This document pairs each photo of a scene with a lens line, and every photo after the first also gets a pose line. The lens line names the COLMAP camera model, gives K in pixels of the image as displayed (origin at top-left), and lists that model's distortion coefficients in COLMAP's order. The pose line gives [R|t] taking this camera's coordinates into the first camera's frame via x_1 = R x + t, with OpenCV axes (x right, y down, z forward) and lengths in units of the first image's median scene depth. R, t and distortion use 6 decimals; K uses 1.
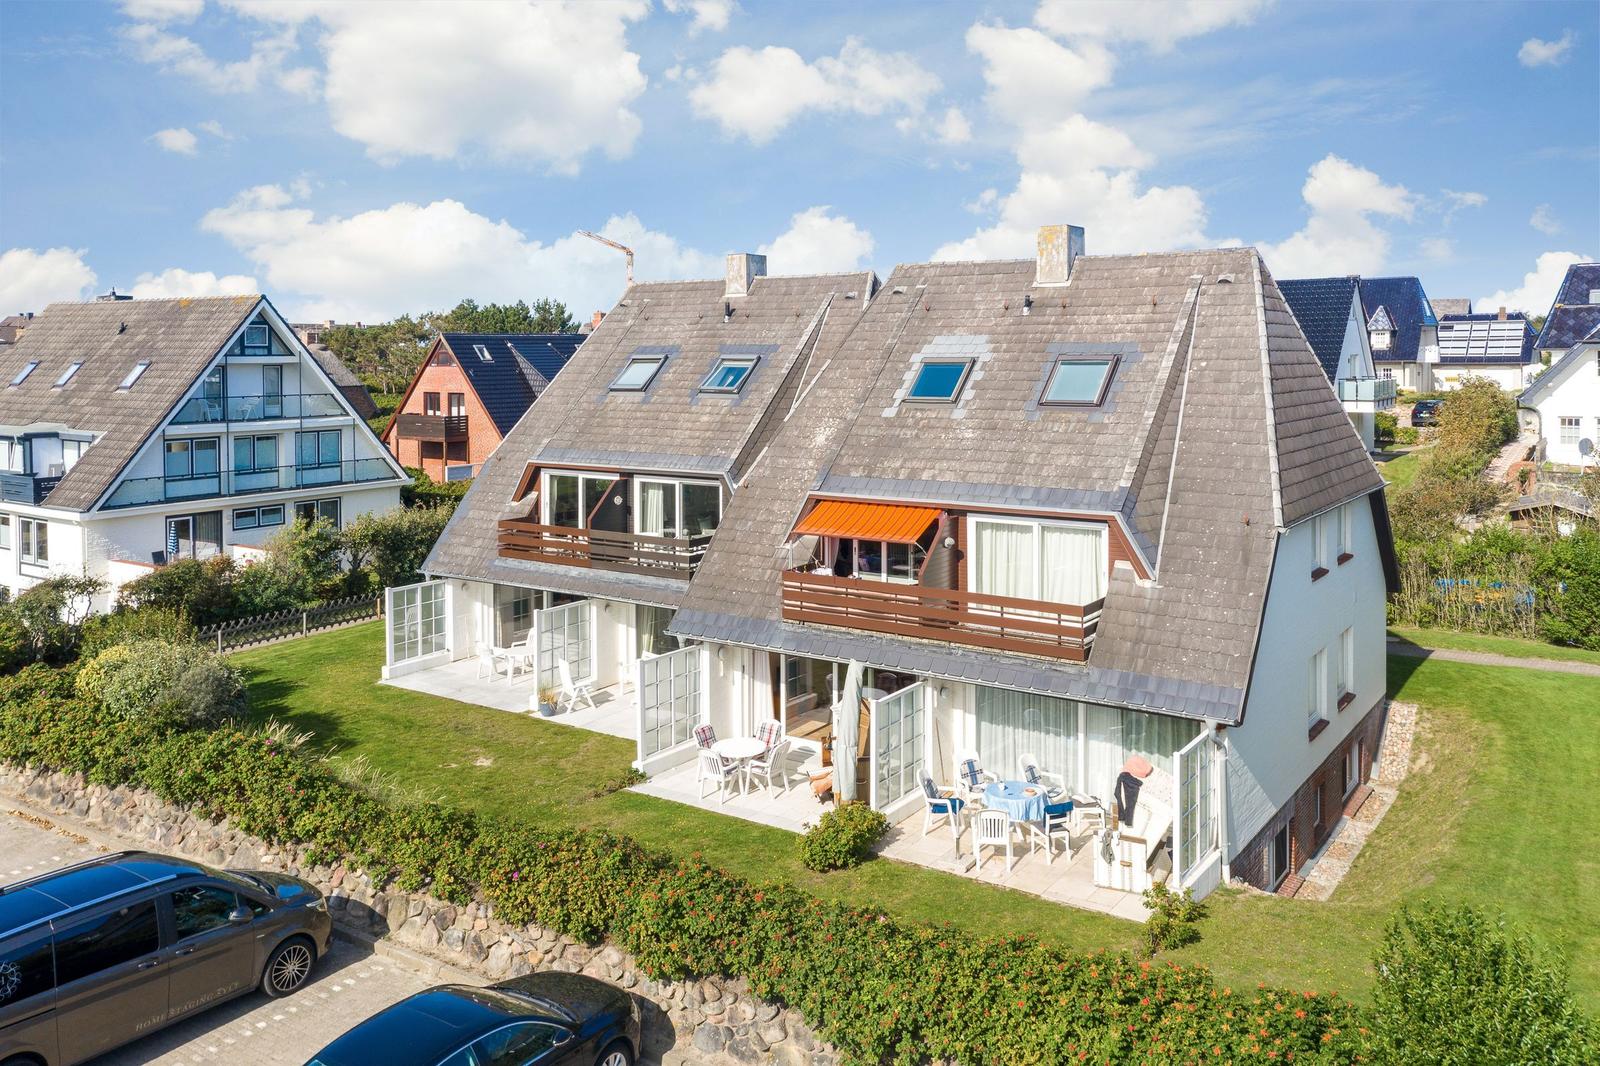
lens RADIAL K [[1104.9, 0, 809.8], [0, 1104.9, 525.8], [0, 0, 1]] dist [0.017987, 0.002596]
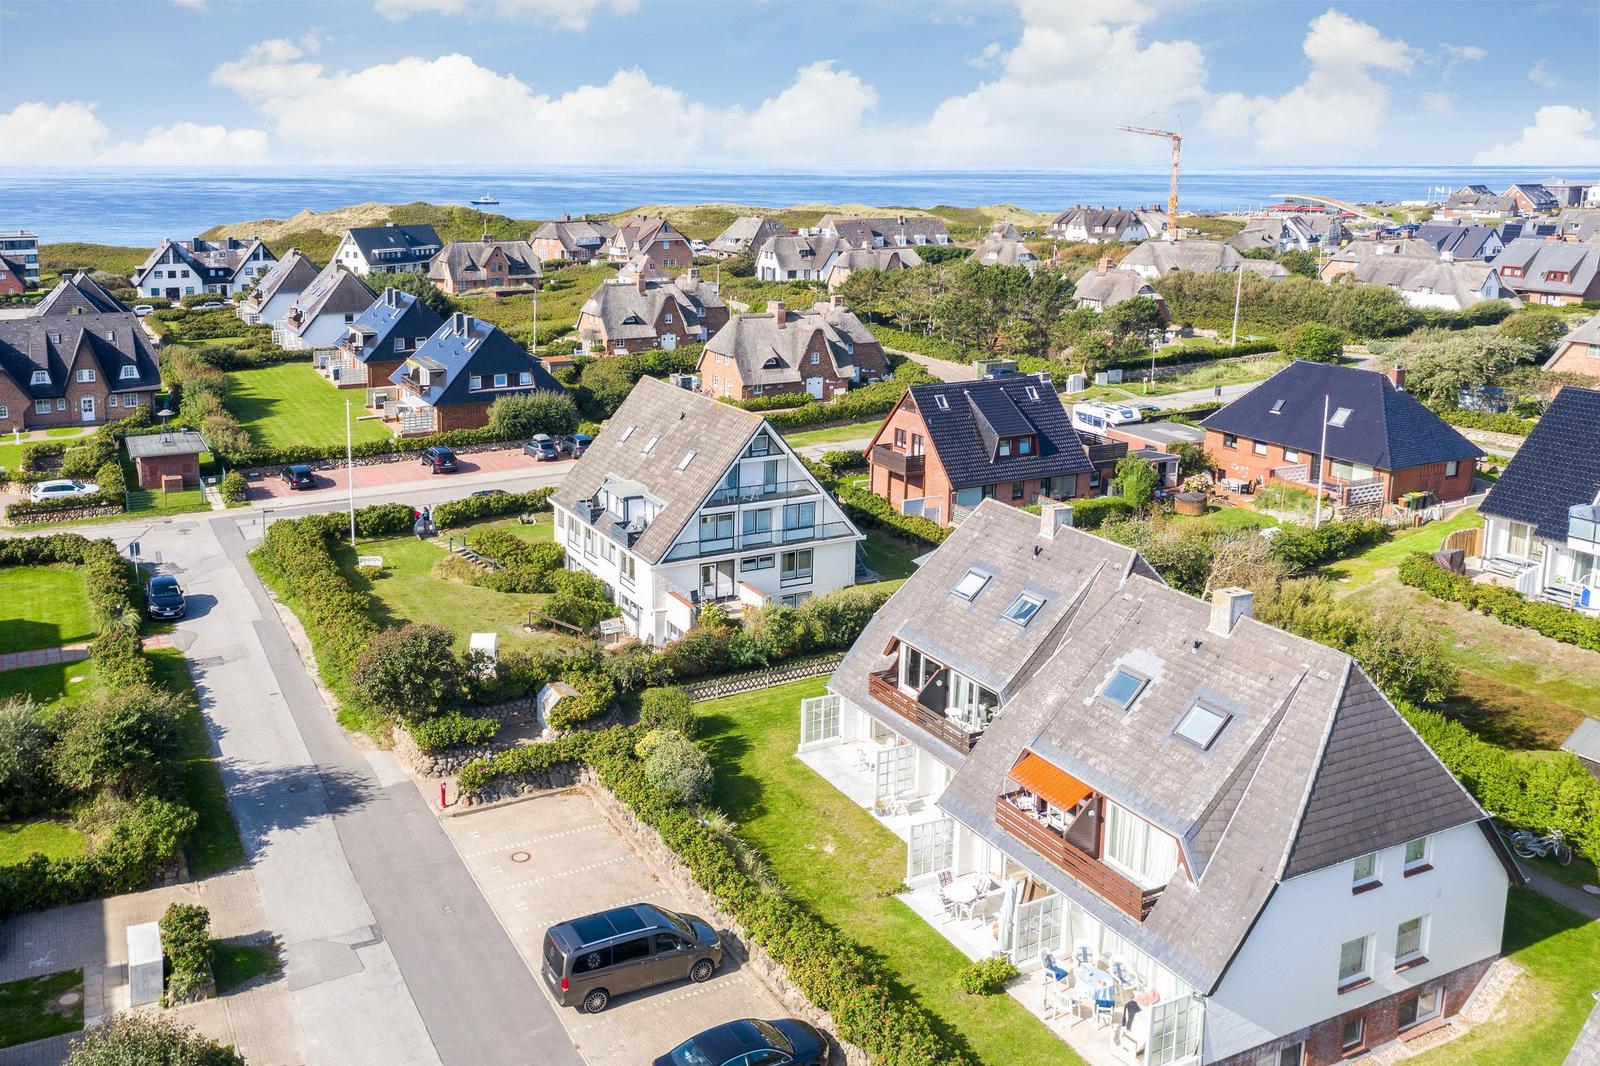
lens RADIAL K [[1333.6, 0, 796.2], [0, 1333.6, 528.6], [0, 0, 1]] dist [-0.013533, -0.007426]
pose [[0.872198, 0.155819, -0.463672, 0.433138], [-0.049465, 0.971144, 0.233310, -0.601016], [0.486646, -0.180557, 0.854737, -0.552847]]
